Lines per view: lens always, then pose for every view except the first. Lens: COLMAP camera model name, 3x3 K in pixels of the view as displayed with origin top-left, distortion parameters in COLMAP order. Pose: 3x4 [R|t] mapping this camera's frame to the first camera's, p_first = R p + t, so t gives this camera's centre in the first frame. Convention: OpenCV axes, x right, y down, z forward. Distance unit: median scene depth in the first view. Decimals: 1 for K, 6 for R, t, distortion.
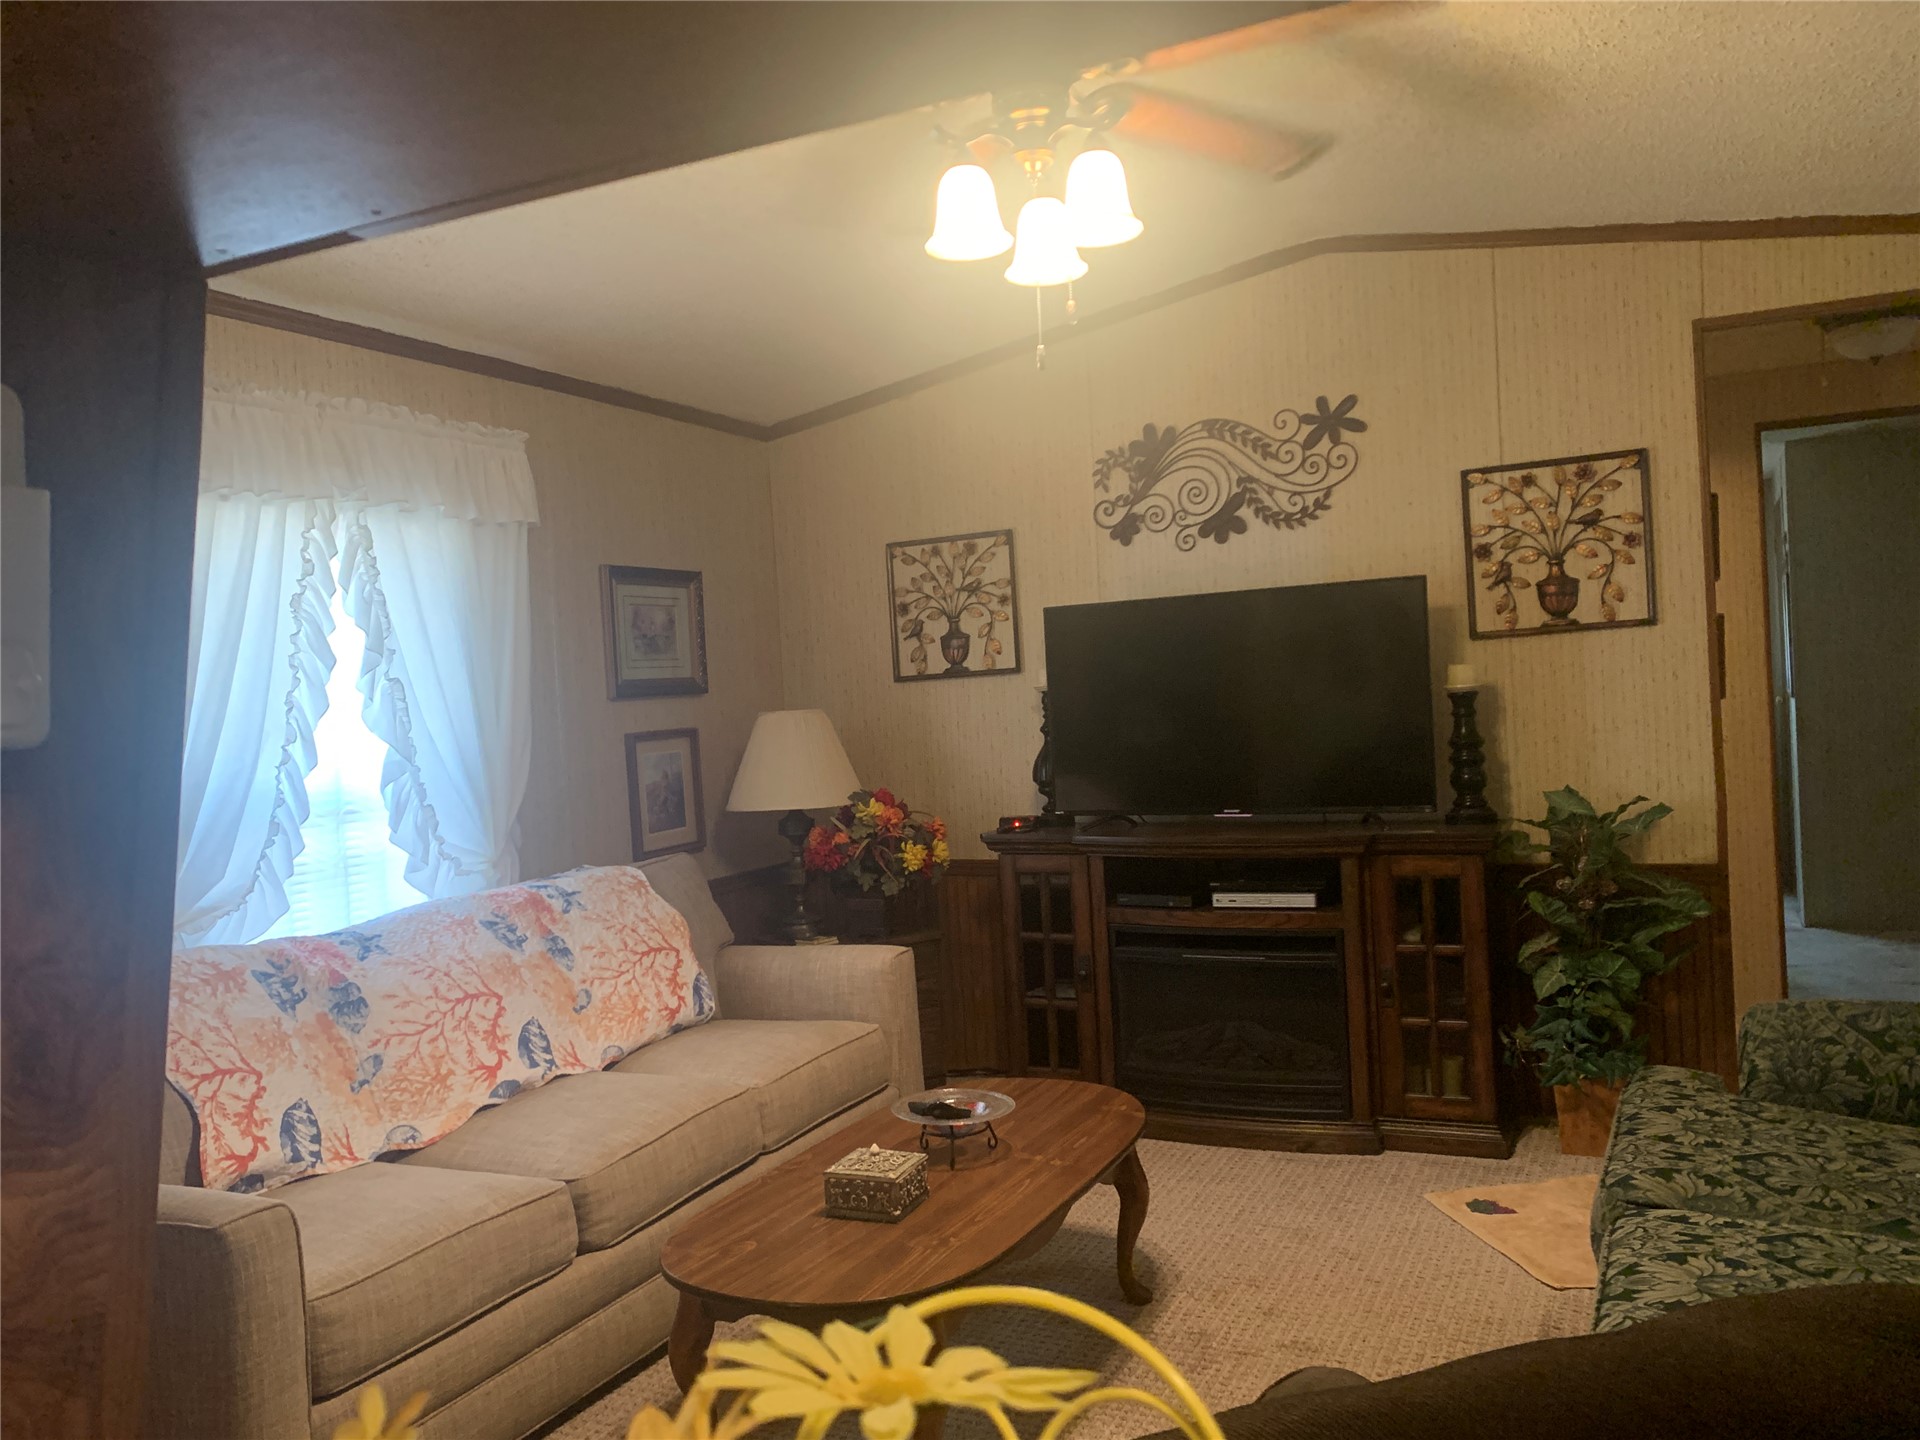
lens RADIAL K [[1430.0, 0, 939.4], [0, 1430.0, 748.6], [0, 0, 1]] dist [0.059486, -0.070778]
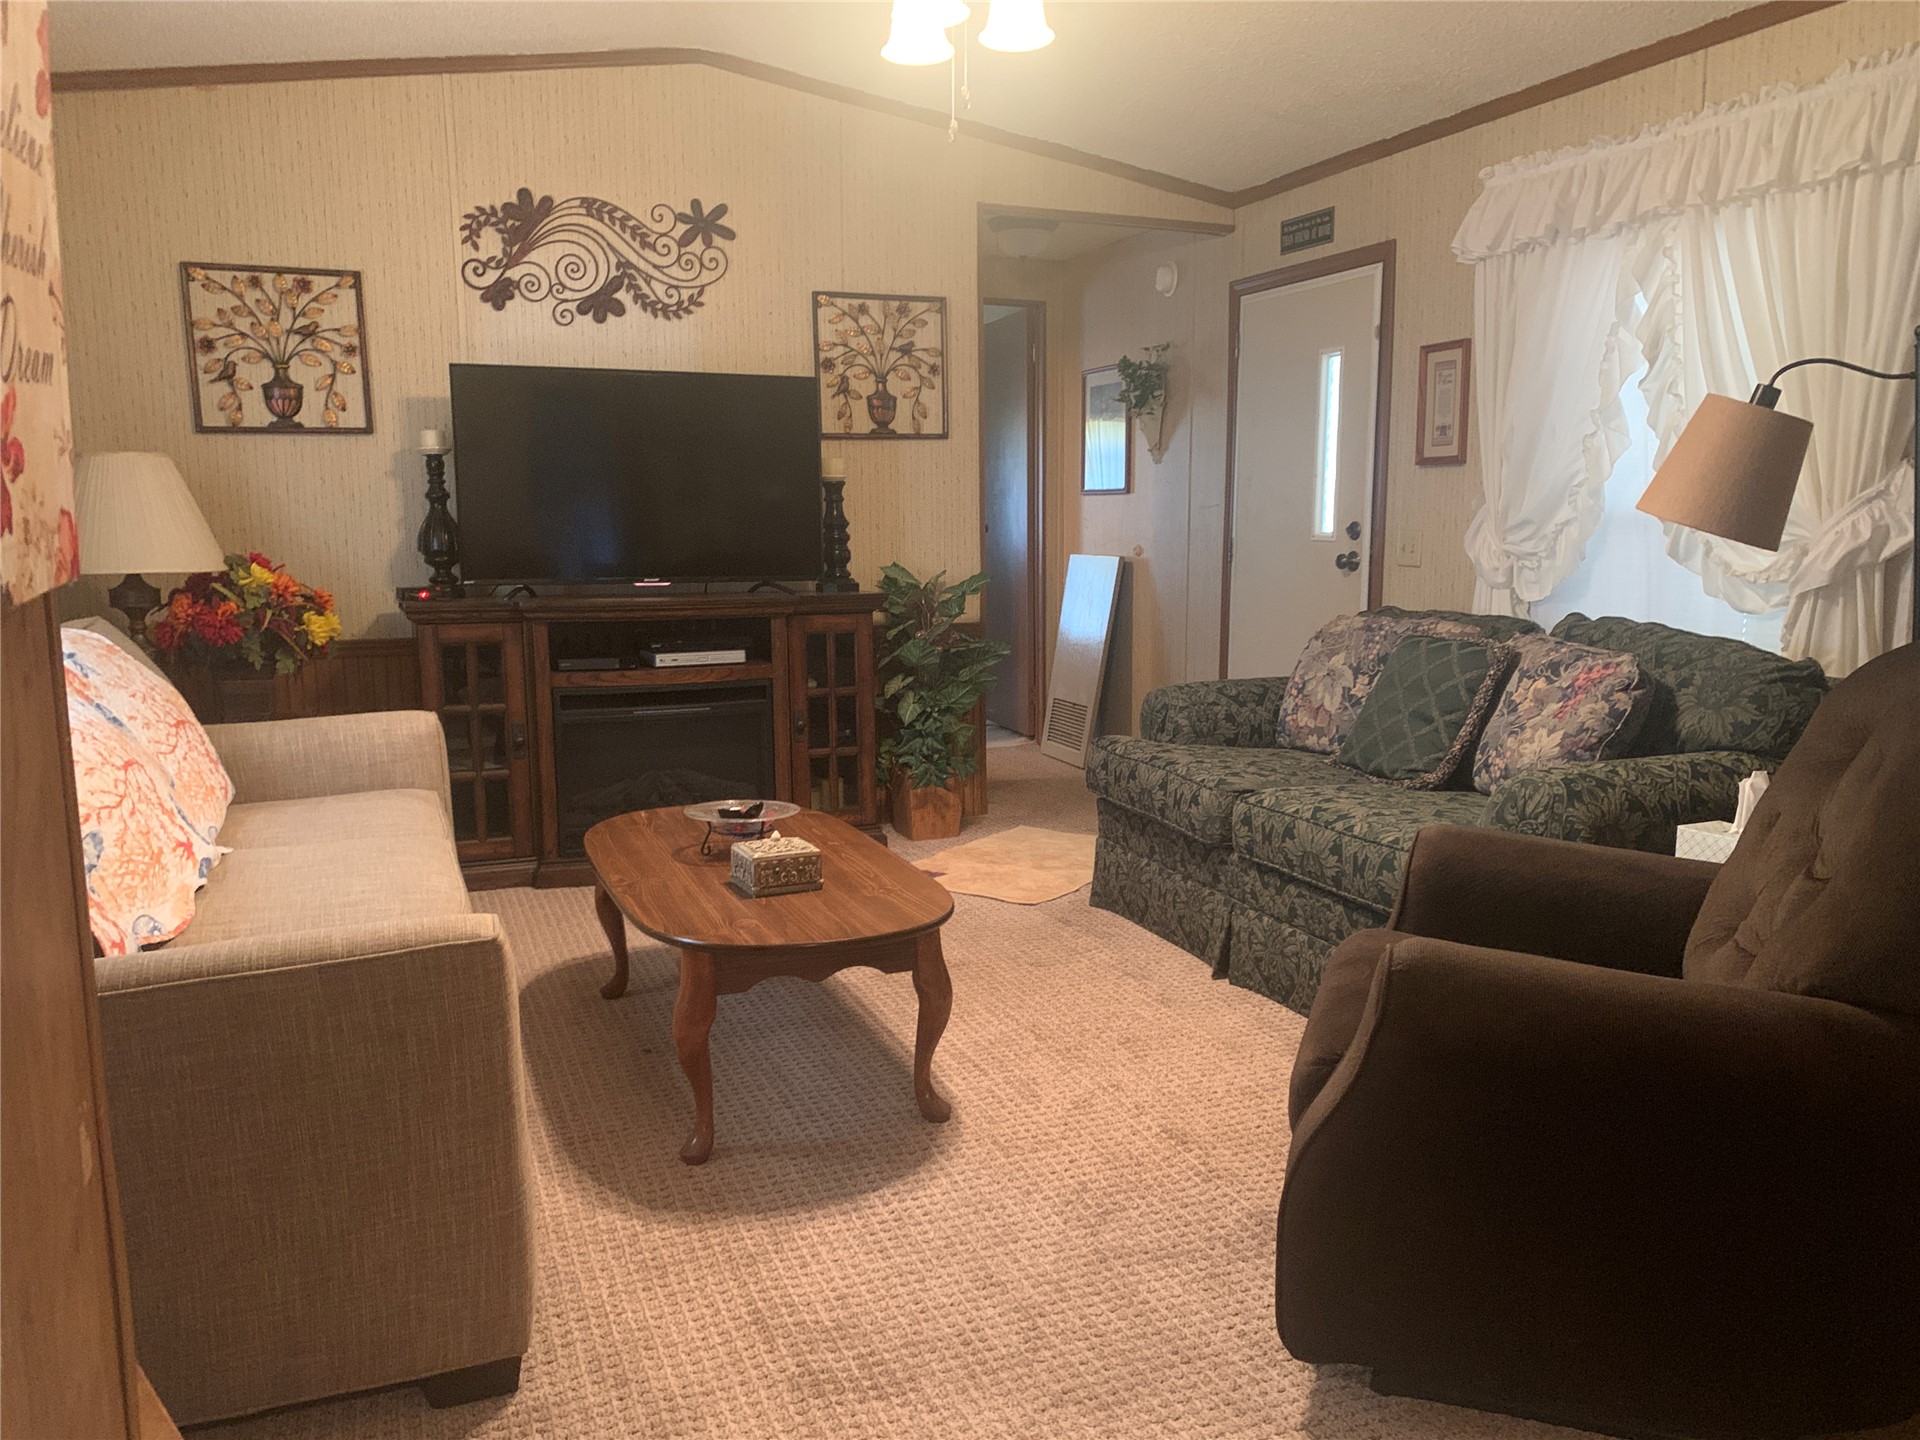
lens RADIAL K [[1466.8, 0, 960.5], [0, 1466.8, 753.9], [0, 0, 1]] dist [0.018494, -0.006535]
pose [[0.663384, -0.069402, 0.745053, -0.454688], [-0.010838, 0.994694, 0.102306, 0.056036], [-0.748200, -0.075943, 0.659112, 0.084674]]
